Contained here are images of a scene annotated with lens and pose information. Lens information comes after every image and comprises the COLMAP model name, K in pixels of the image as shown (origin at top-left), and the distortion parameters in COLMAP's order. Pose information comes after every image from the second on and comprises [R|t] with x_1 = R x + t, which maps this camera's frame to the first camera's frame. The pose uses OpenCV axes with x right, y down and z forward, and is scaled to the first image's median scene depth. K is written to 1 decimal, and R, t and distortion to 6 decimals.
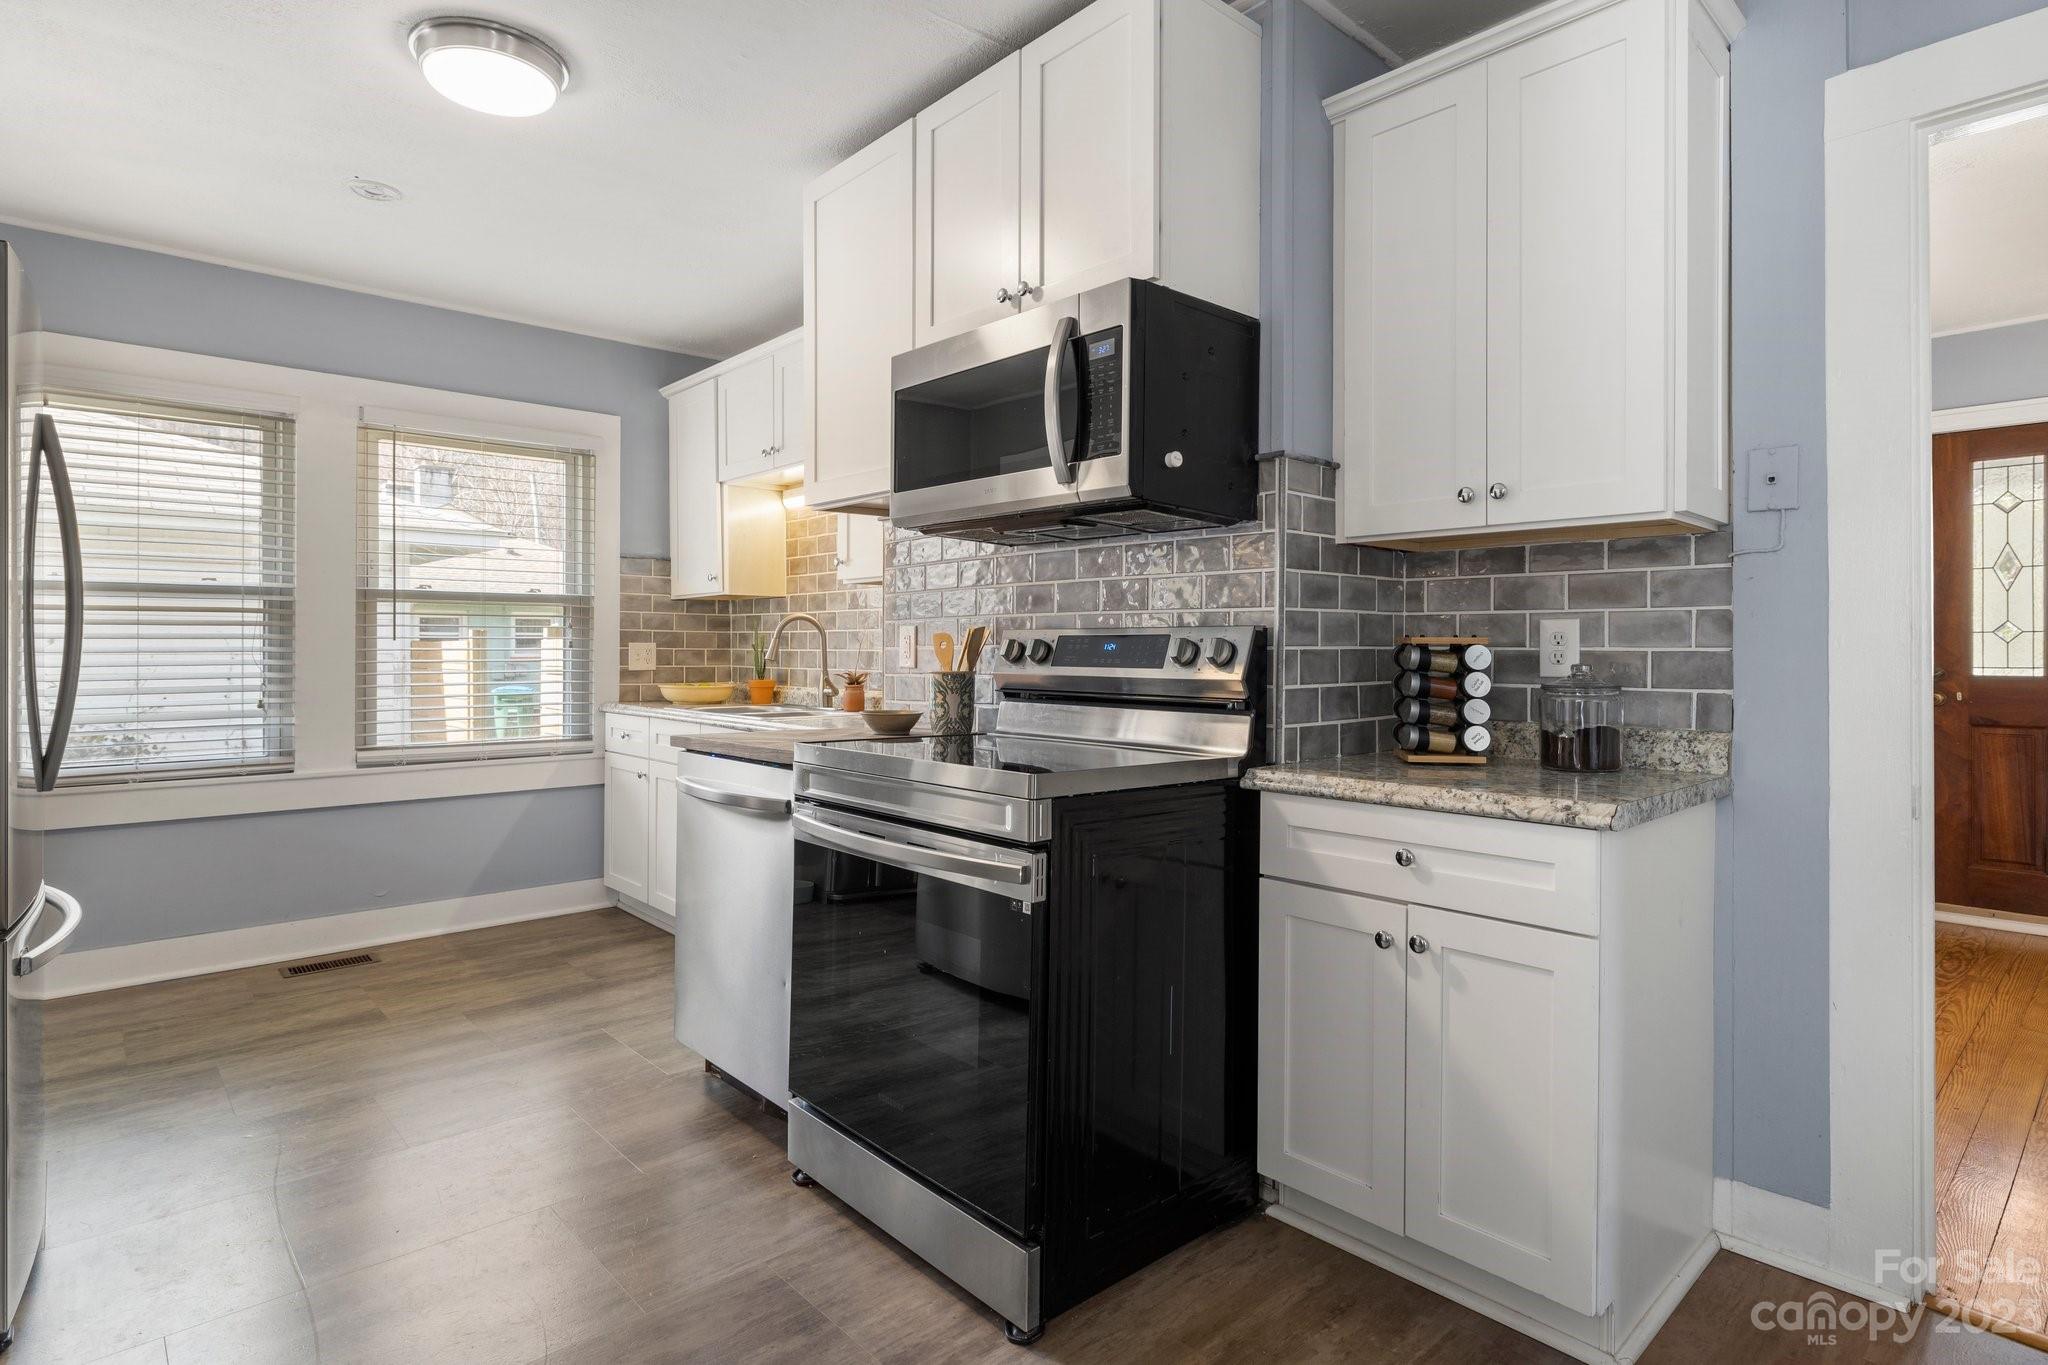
lens RADIAL K [[1040.2, 0, 1021.5], [0, 1040.2, 667.1], [0, 0, 1]] dist [0.004472, 0.000672]
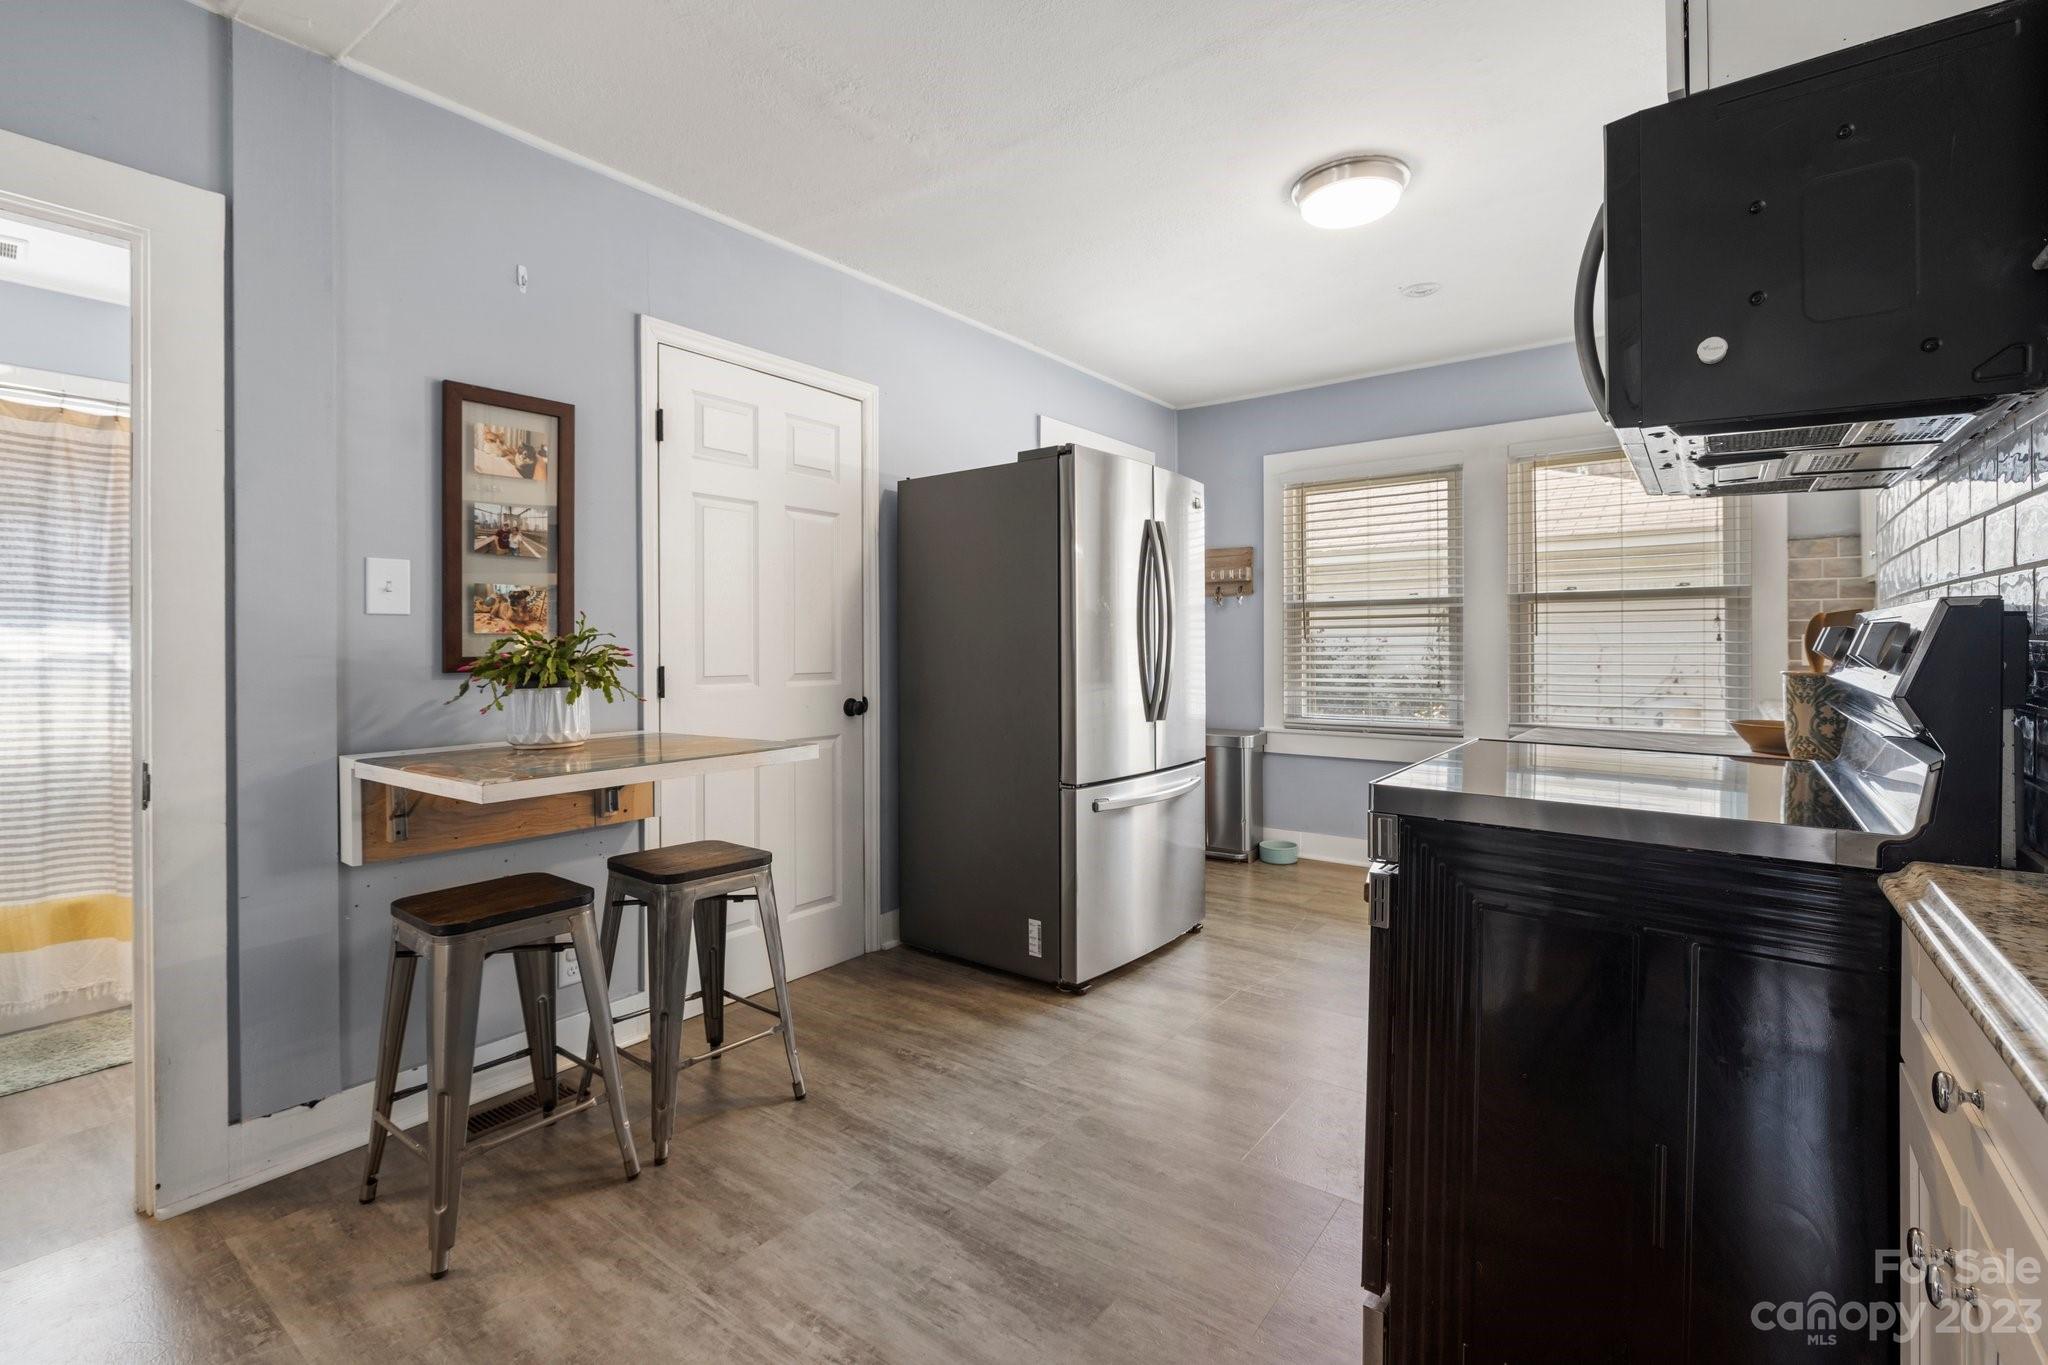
lens RADIAL K [[907.0, 0, 1011.4], [0, 907.0, 645.0], [0, 0, 1]] dist [-0.014412, 0.000333]
pose [[0.187158, -0.003175, -0.982325, 0.307652], [-0.011173, 0.999923, -0.005361, -0.003573], [0.982266, 0.011979, 0.187108, 0.236845]]
